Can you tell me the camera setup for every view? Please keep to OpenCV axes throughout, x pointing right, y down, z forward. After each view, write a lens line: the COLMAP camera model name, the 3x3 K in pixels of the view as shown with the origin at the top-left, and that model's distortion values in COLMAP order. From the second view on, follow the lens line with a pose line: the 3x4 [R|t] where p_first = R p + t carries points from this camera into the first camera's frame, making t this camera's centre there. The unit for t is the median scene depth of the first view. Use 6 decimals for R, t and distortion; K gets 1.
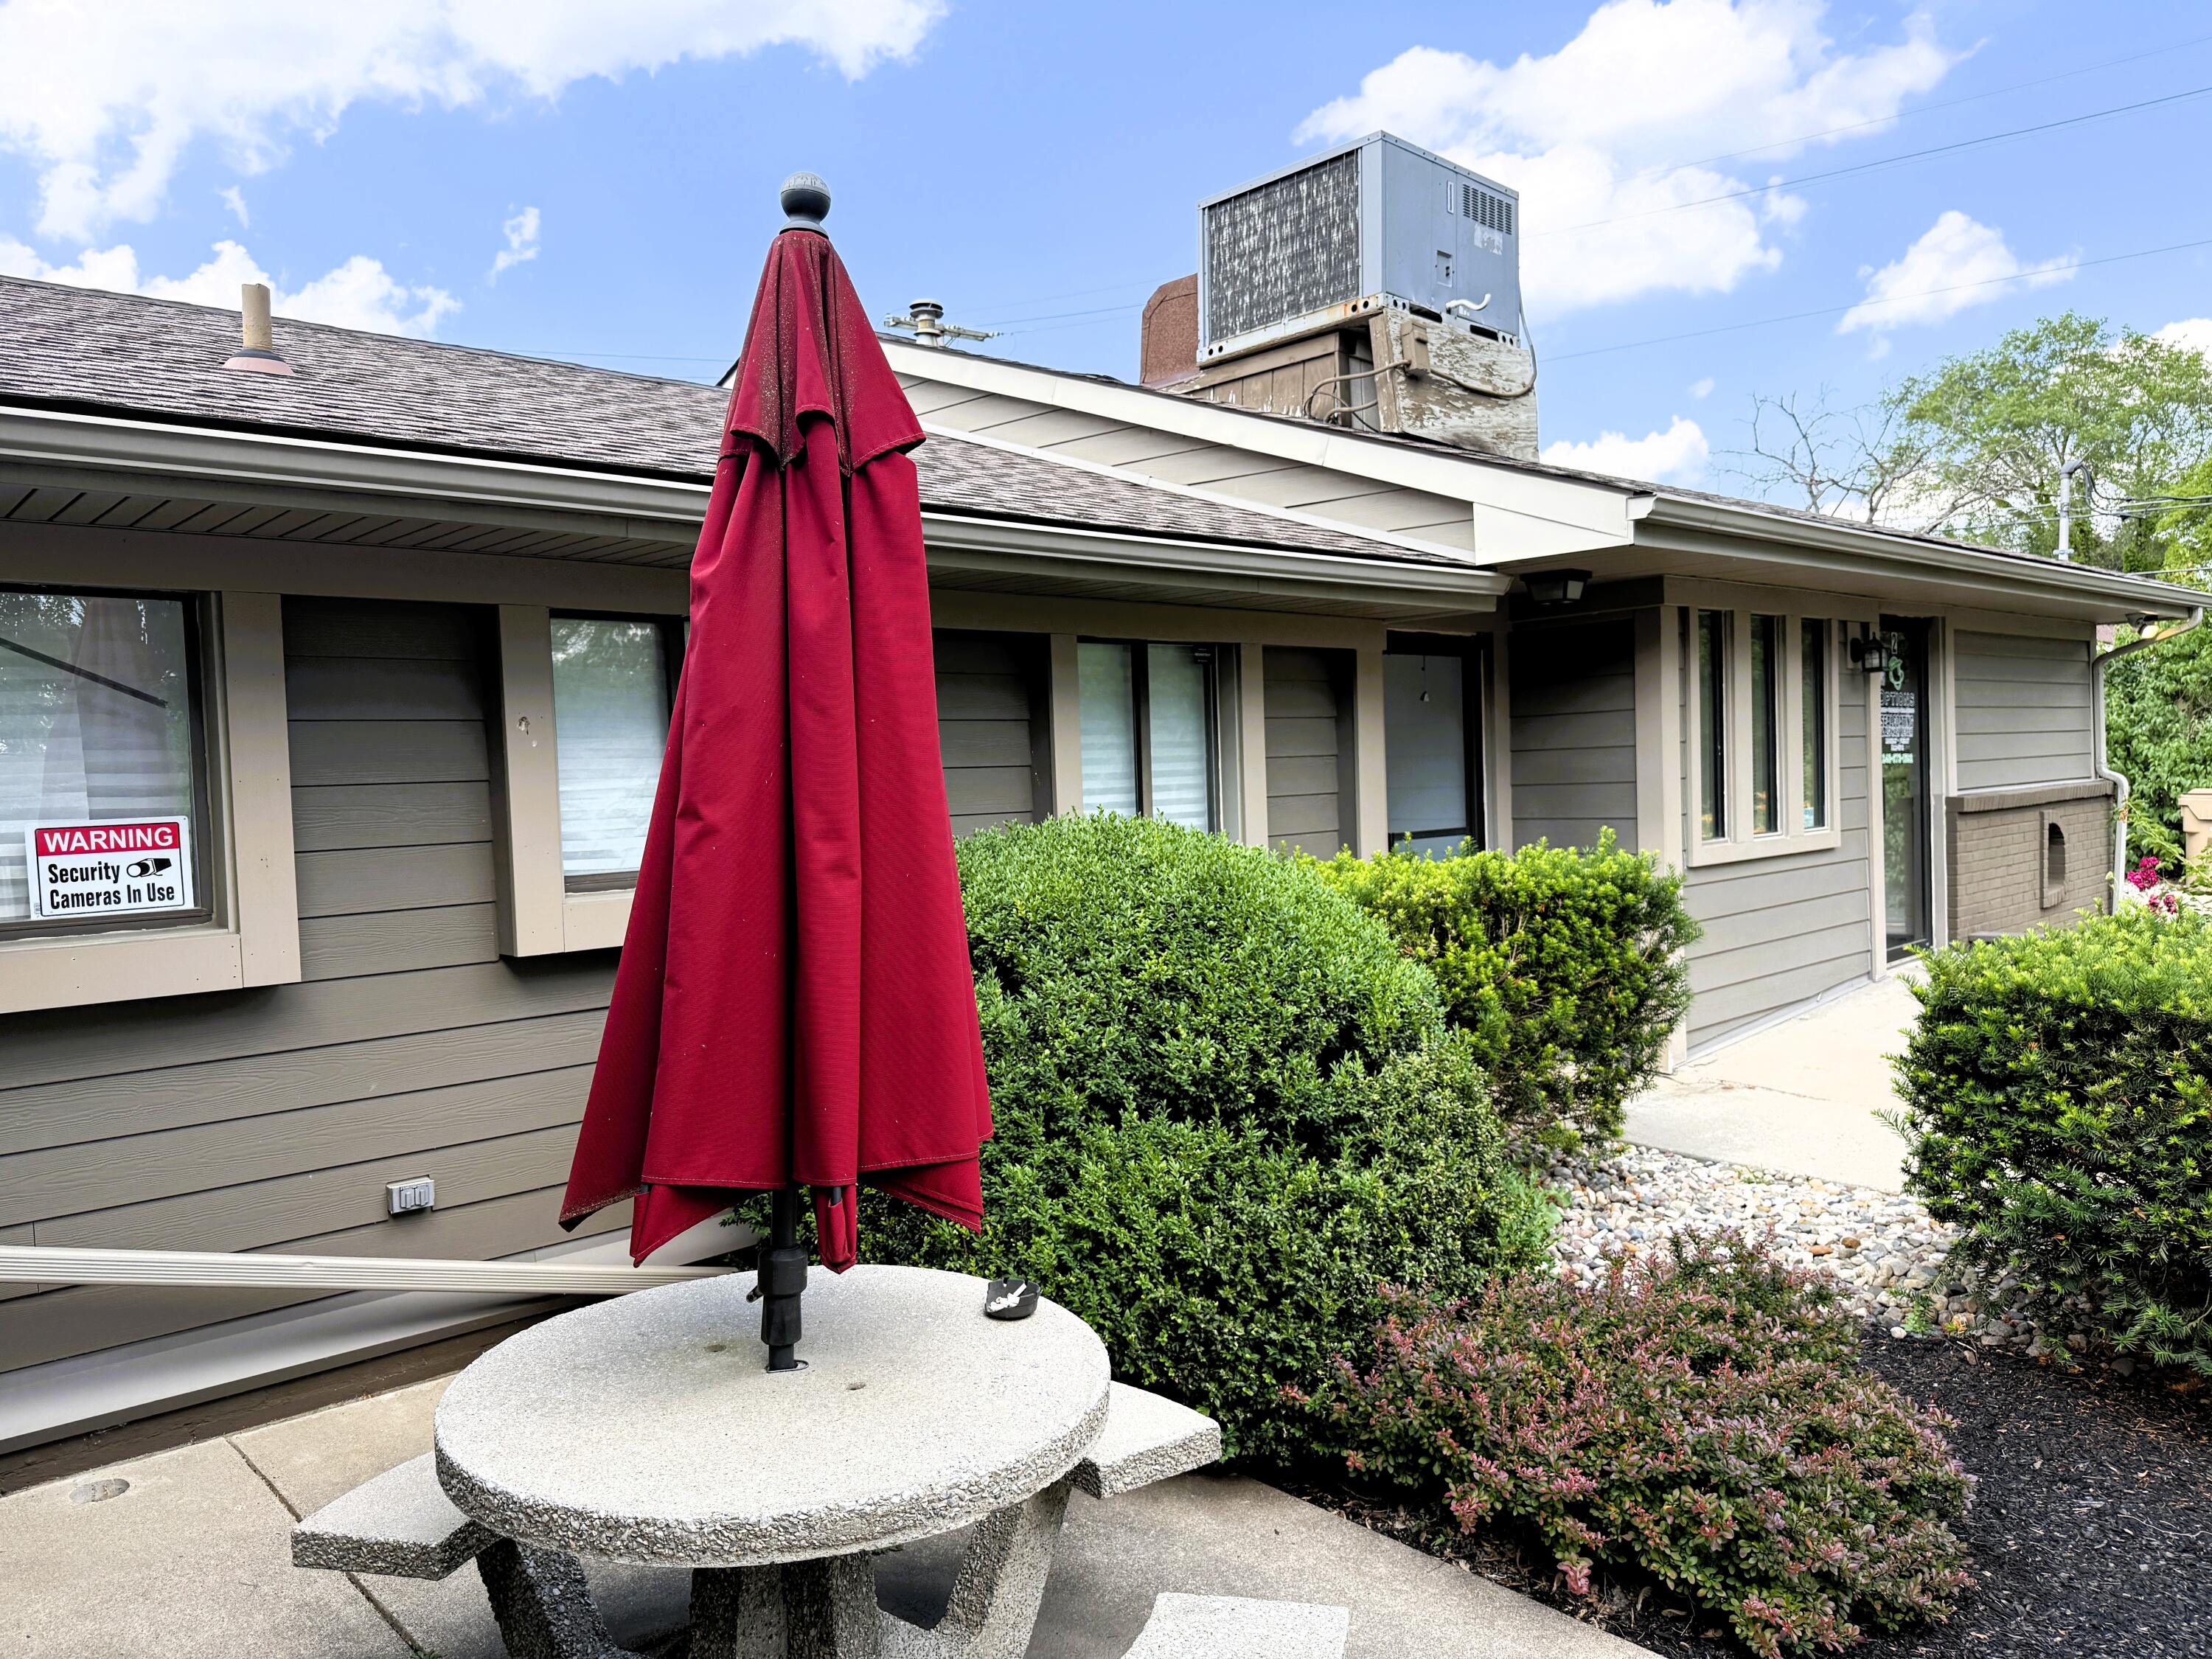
lens RADIAL K [[1578.0, 0, 1041.3], [0, 1578.0, 804.3], [0, 0, 1]] dist [0.065037, -0.077245]
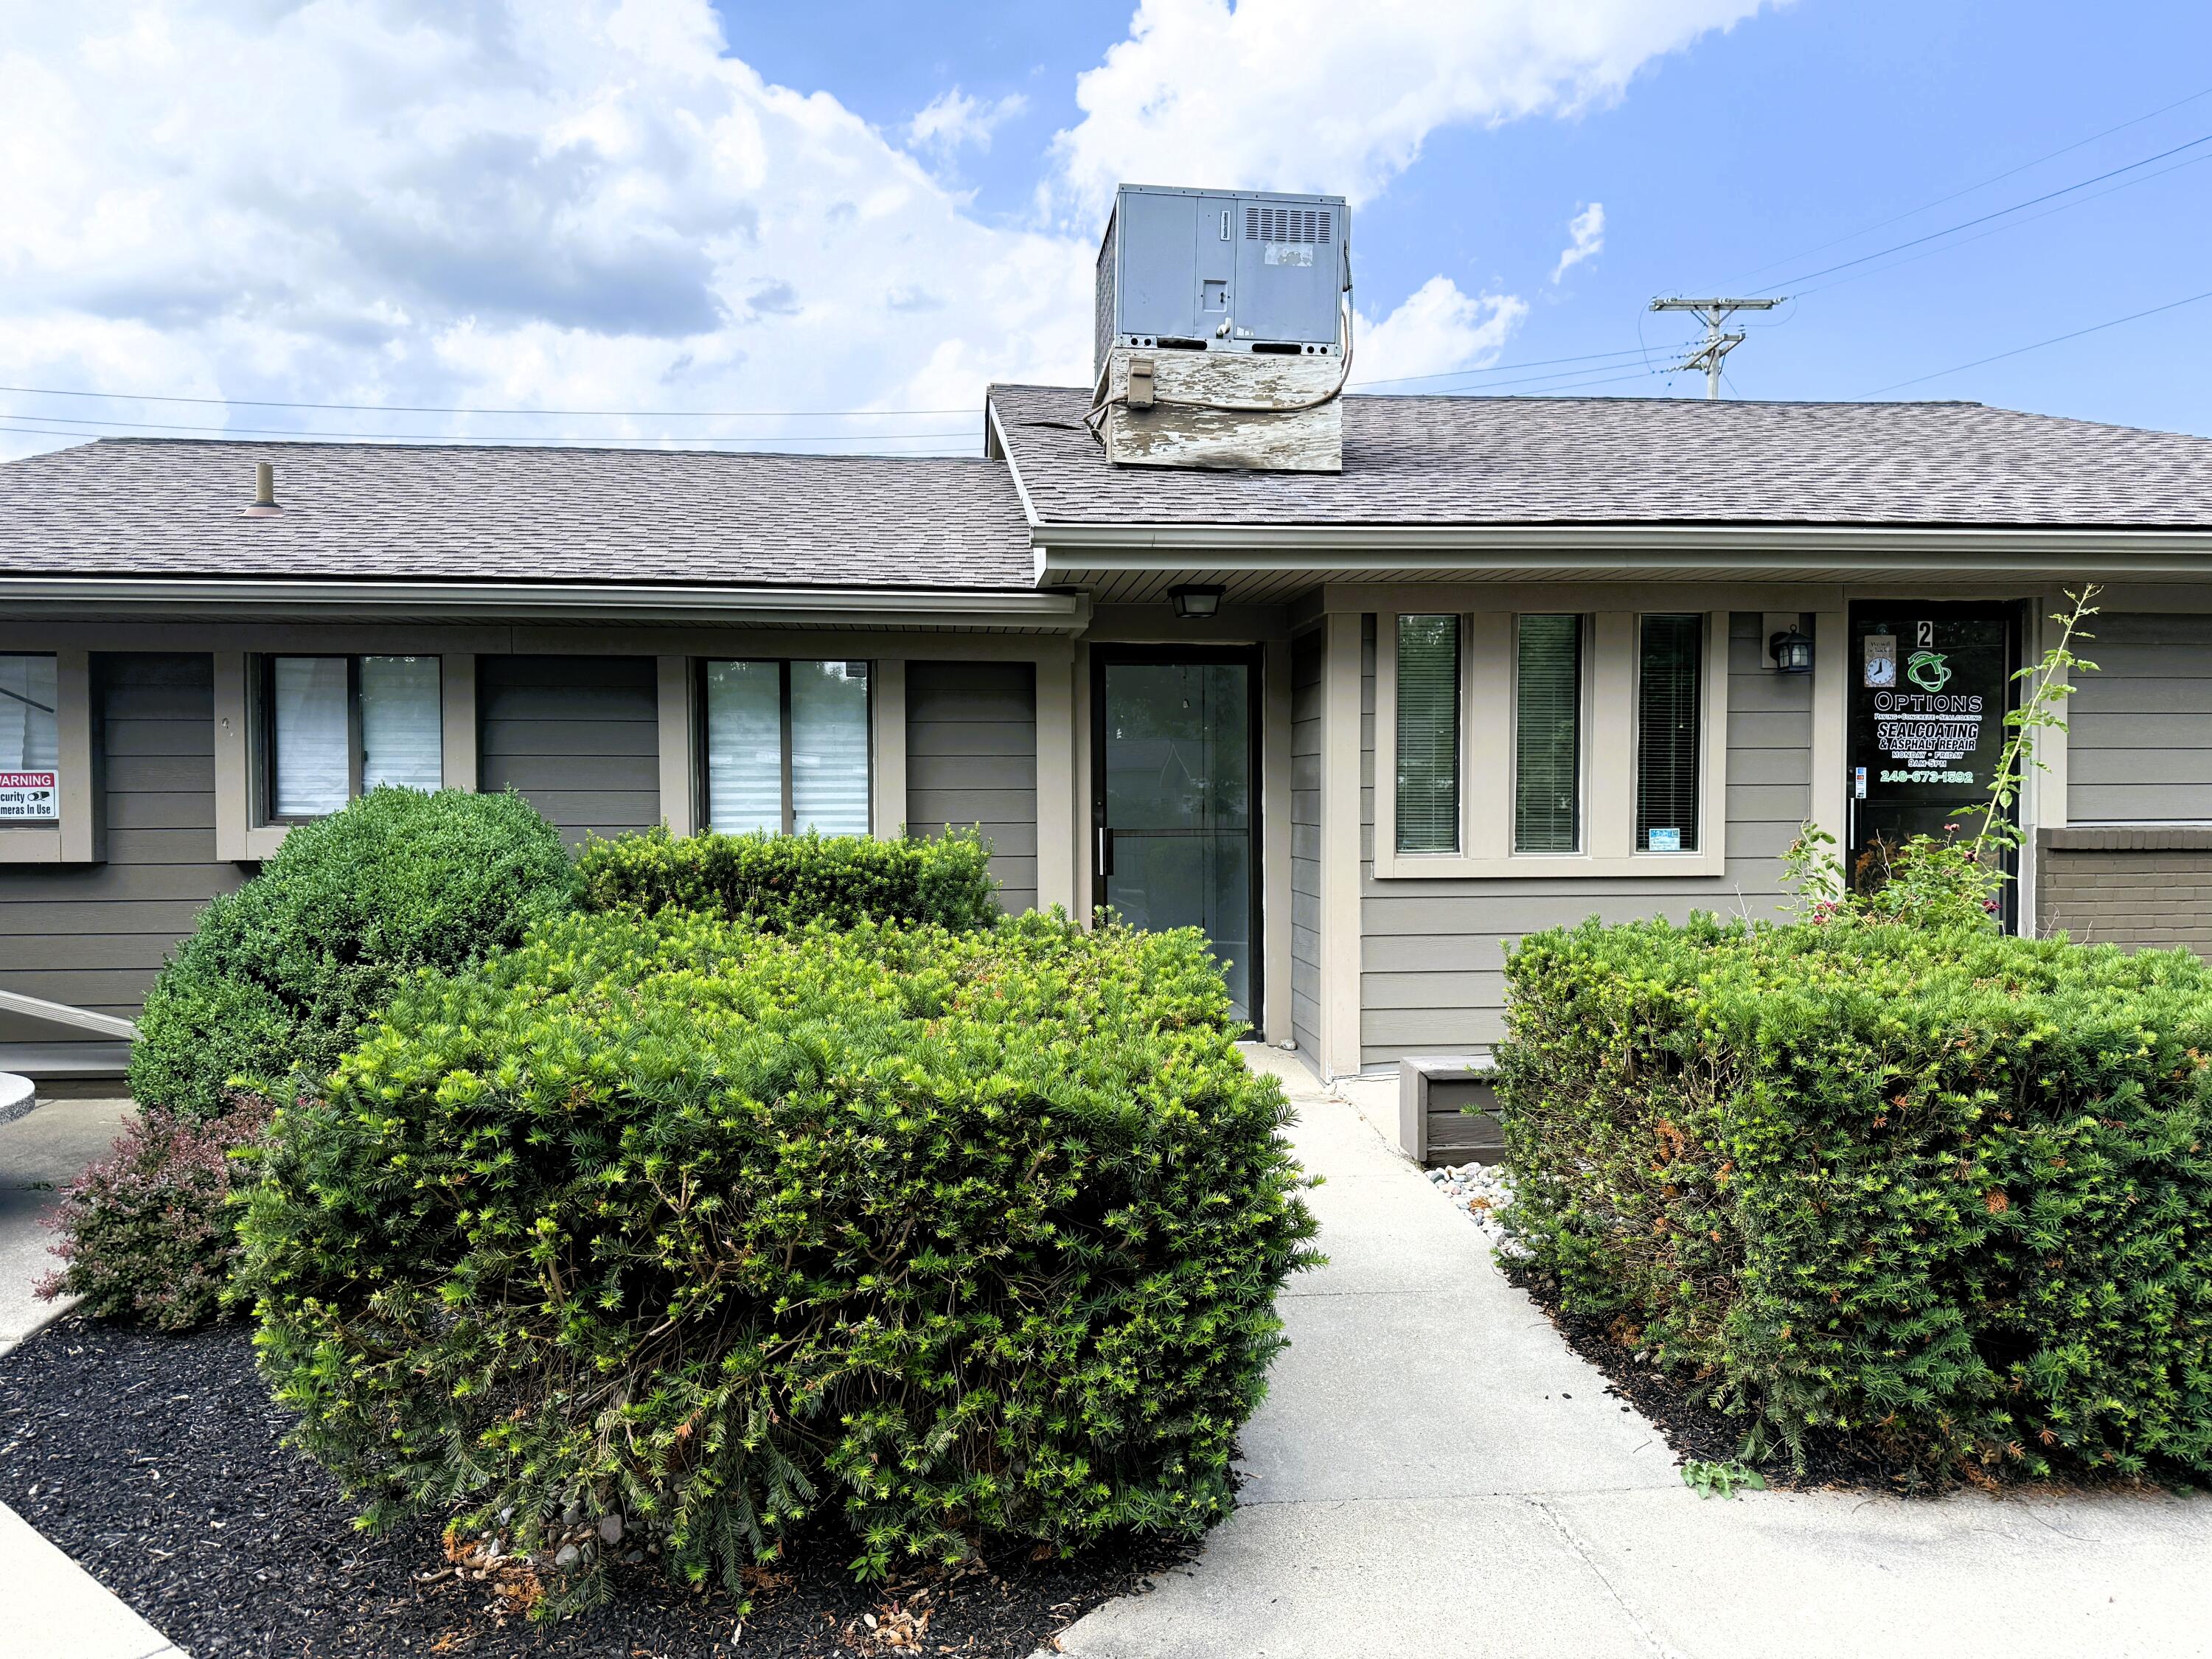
lens RADIAL K [[1578.0, 0, 1019.8], [0, 1578.0, 816.4], [0, 0, 1]] dist [0.065037, -0.077245]
pose [[0.798627, 0.042605, -0.600317, 0.801482], [-0.037134, 0.999079, 0.021505, -0.011102], [0.600680, 0.005118, 0.799473, 0.085073]]
